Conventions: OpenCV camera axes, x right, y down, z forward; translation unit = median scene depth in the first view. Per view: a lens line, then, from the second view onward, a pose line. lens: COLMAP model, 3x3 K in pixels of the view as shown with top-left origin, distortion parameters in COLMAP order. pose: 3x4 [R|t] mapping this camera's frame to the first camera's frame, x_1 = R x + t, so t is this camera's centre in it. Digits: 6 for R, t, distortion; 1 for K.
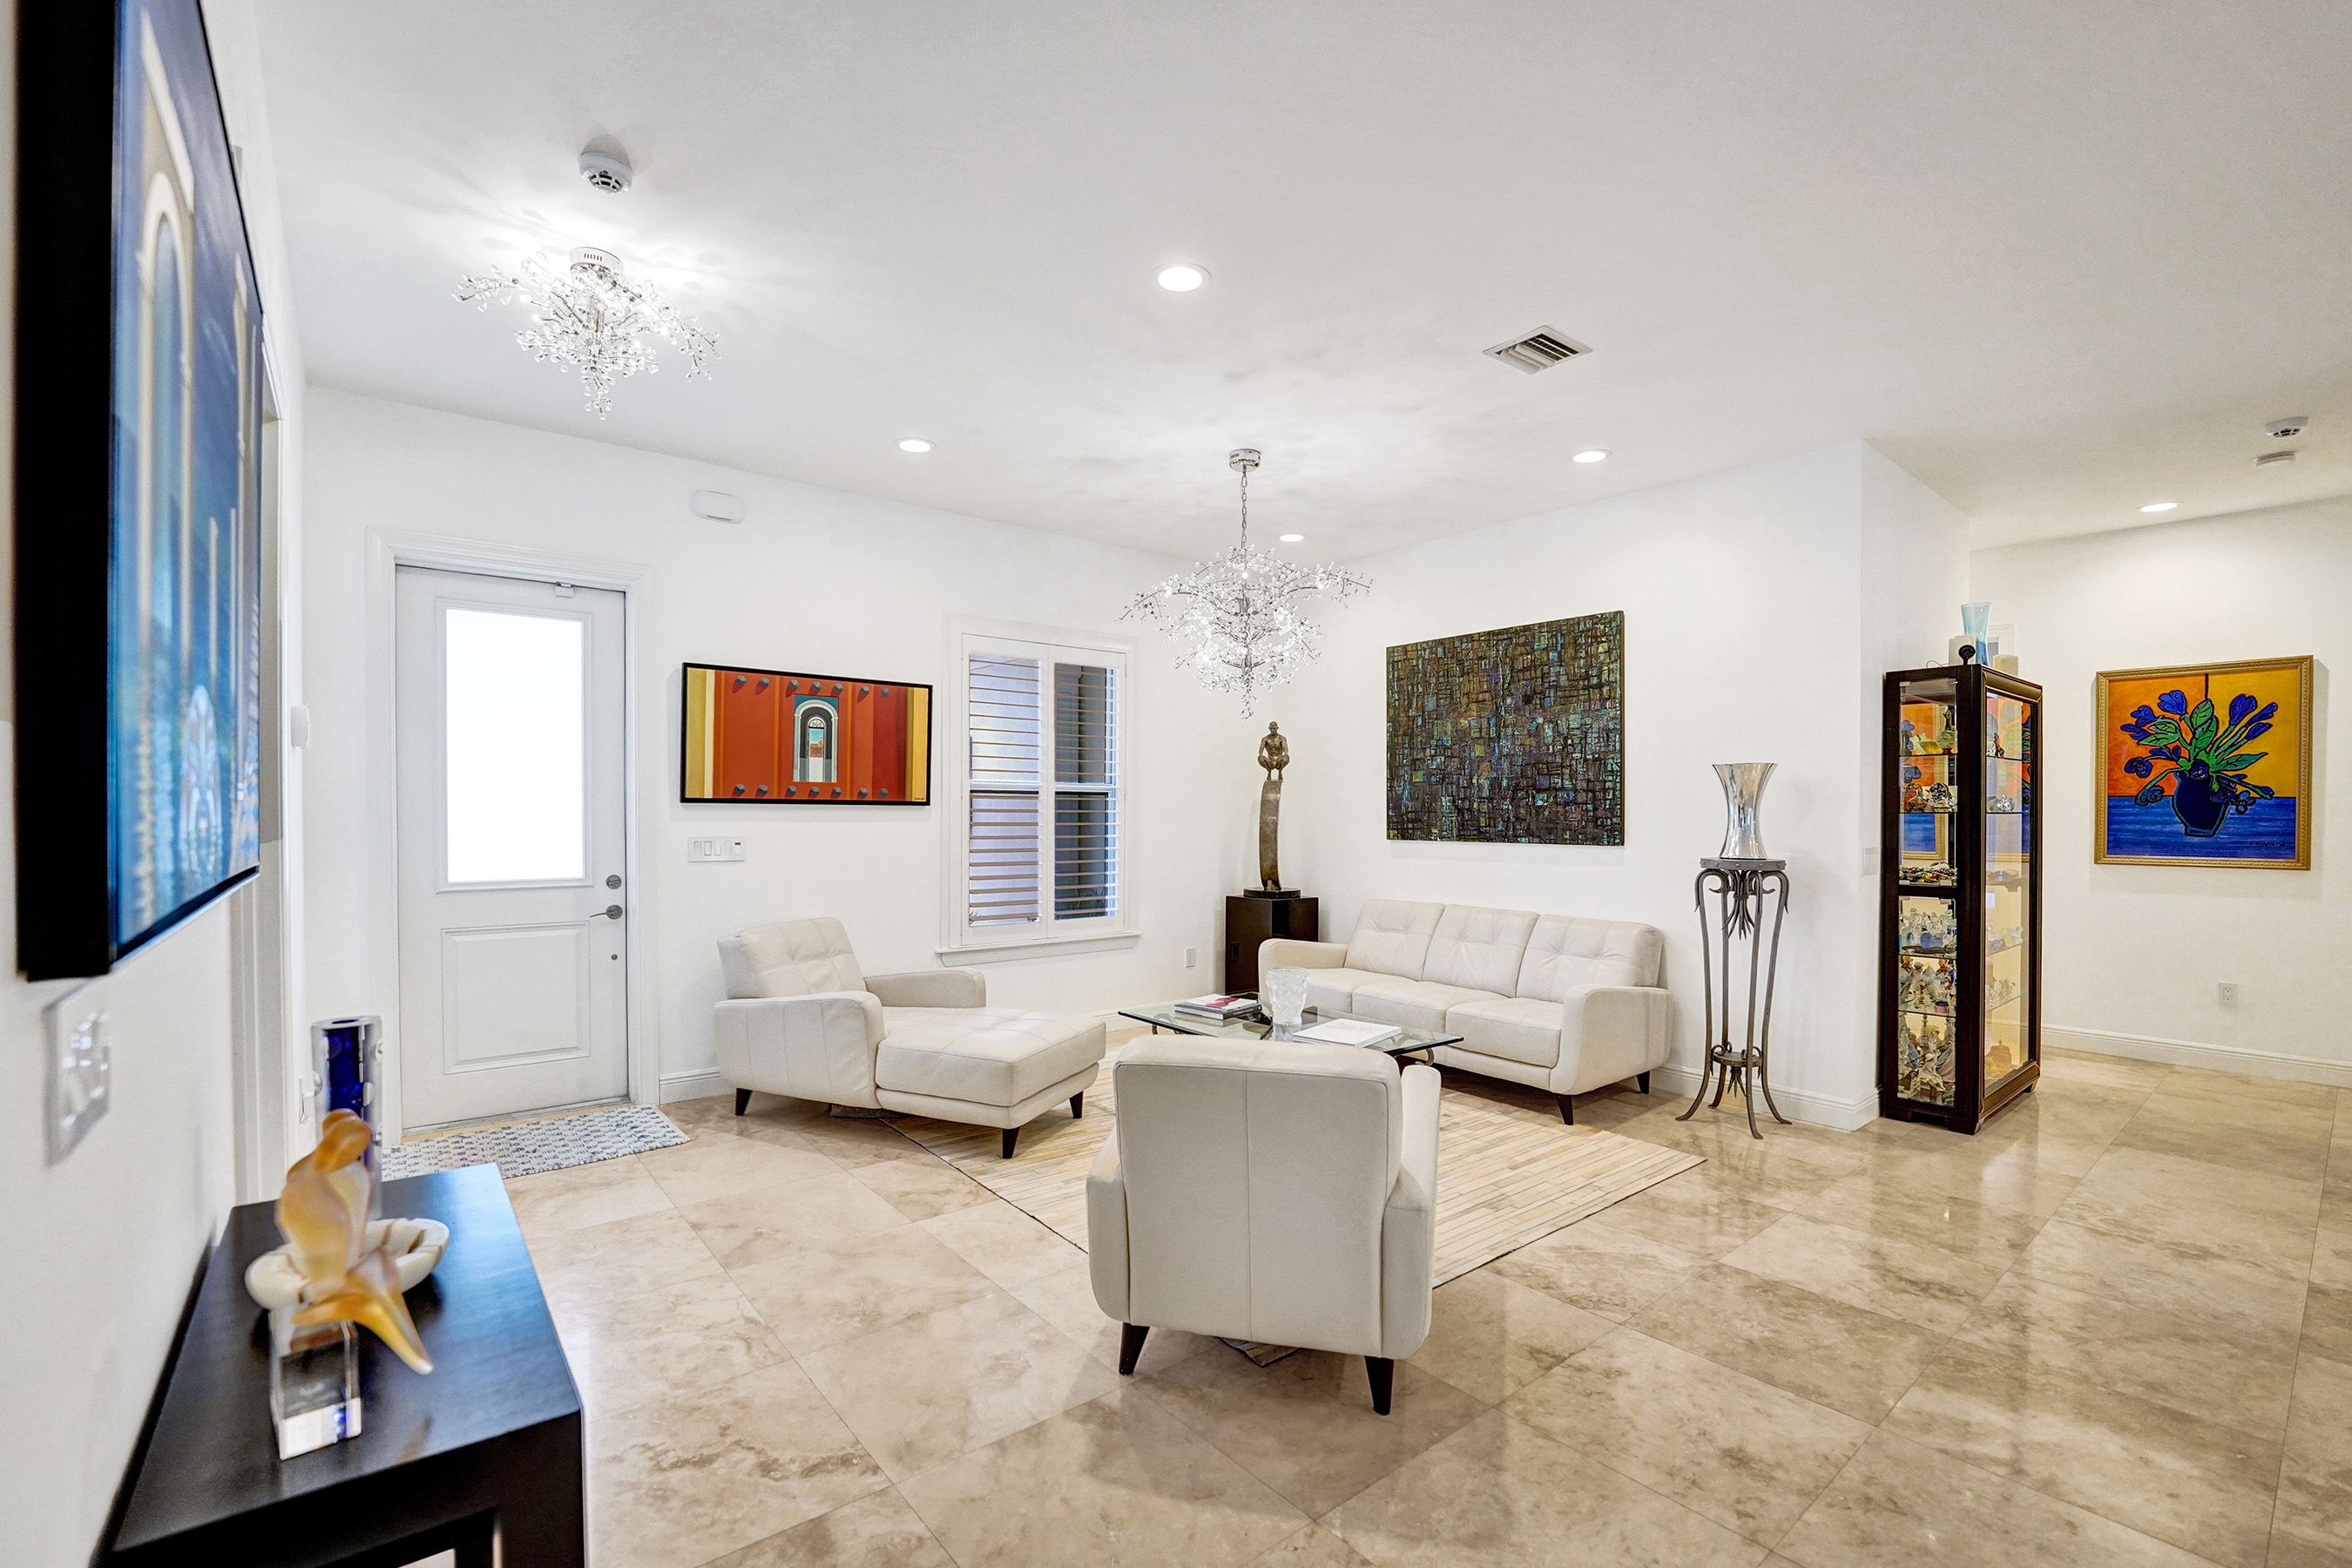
lens RADIAL K [[1017.7, 0, 1187.7], [0, 1017.7, 832.1], [0, 0, 1]] dist [-0.018583, 0.000136]
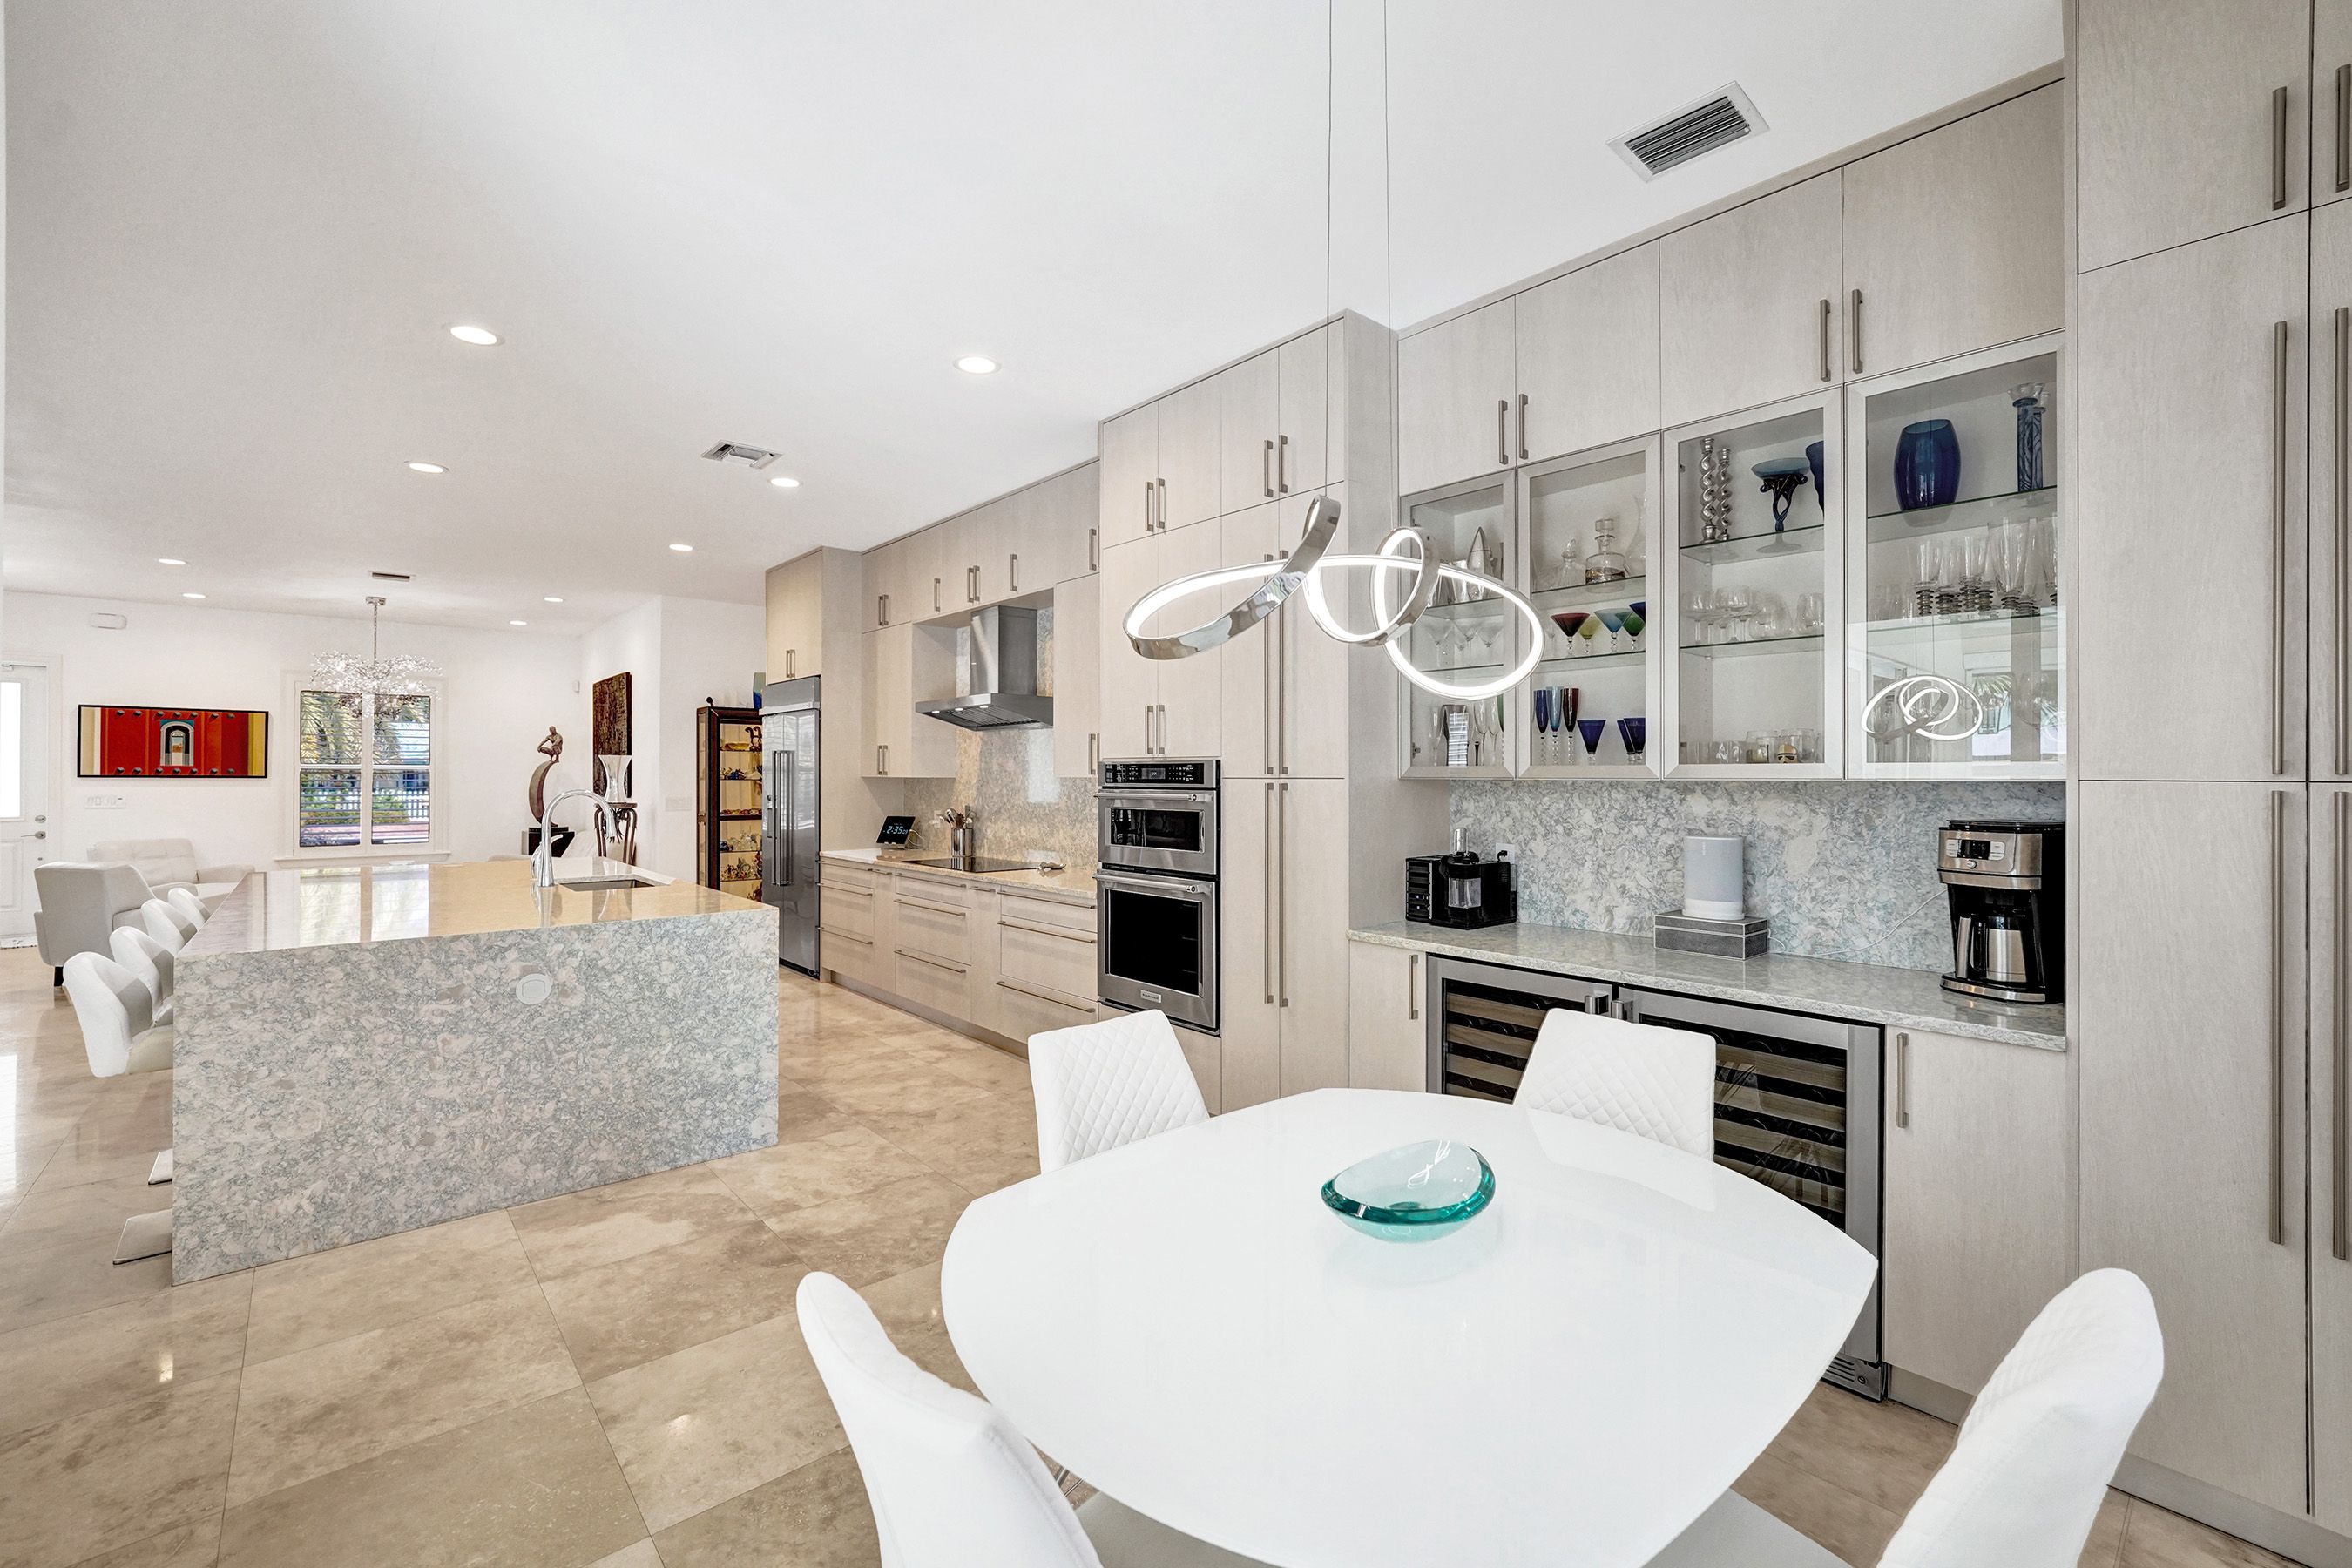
lens RADIAL K [[978.5, 0, 1171.6], [0, 978.5, 776.6], [0, 0, 1]] dist [-0.001615, 0.000092]
pose [[0.999309, -0.004589, 0.036889, 1.340383], [0.005430, 0.999727, -0.022725, 0.020473], [-0.036775, 0.022910, 0.999061, -0.824574]]
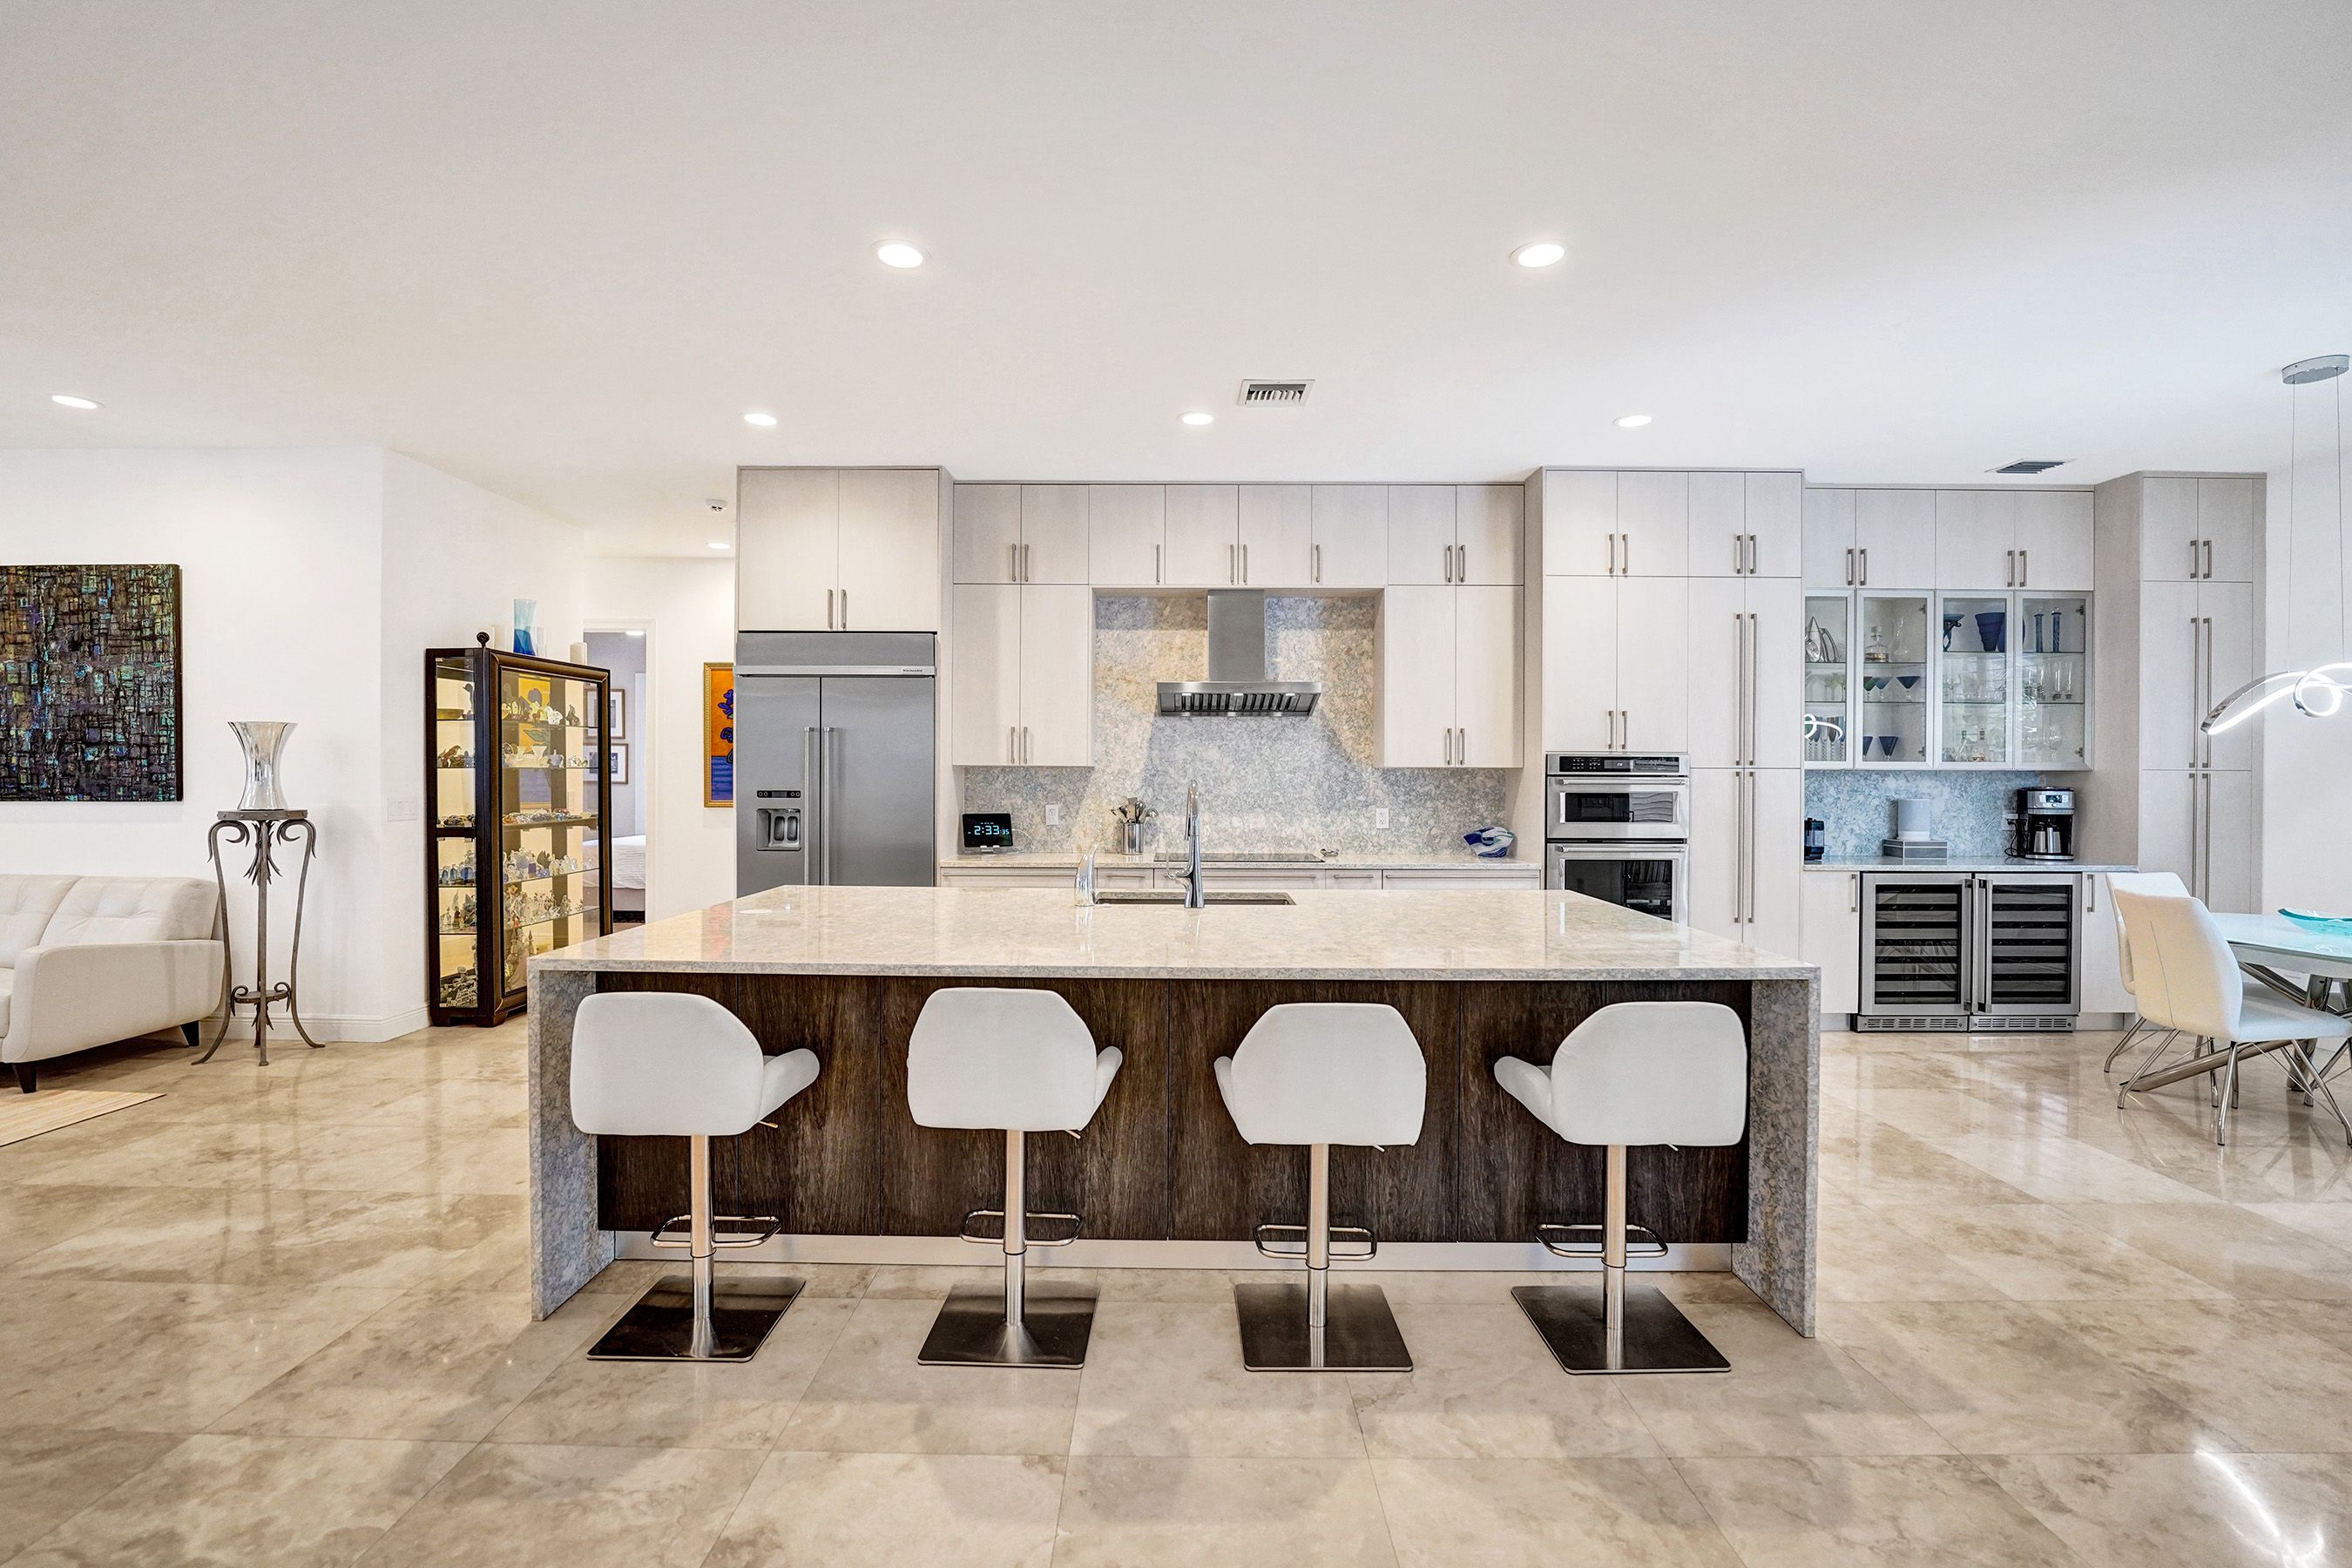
lens RADIAL K [[1013.5, 0, 1166.8], [0, 1013.5, 776.7], [0, 0, 1]] dist [-0.019660, 0.000103]
pose [[0.639290, -0.005208, 0.768948, 0.296417], [0.017128, 0.999825, -0.007468, 0.013096], [-0.768775, 0.017945, 0.639268, -0.359866]]
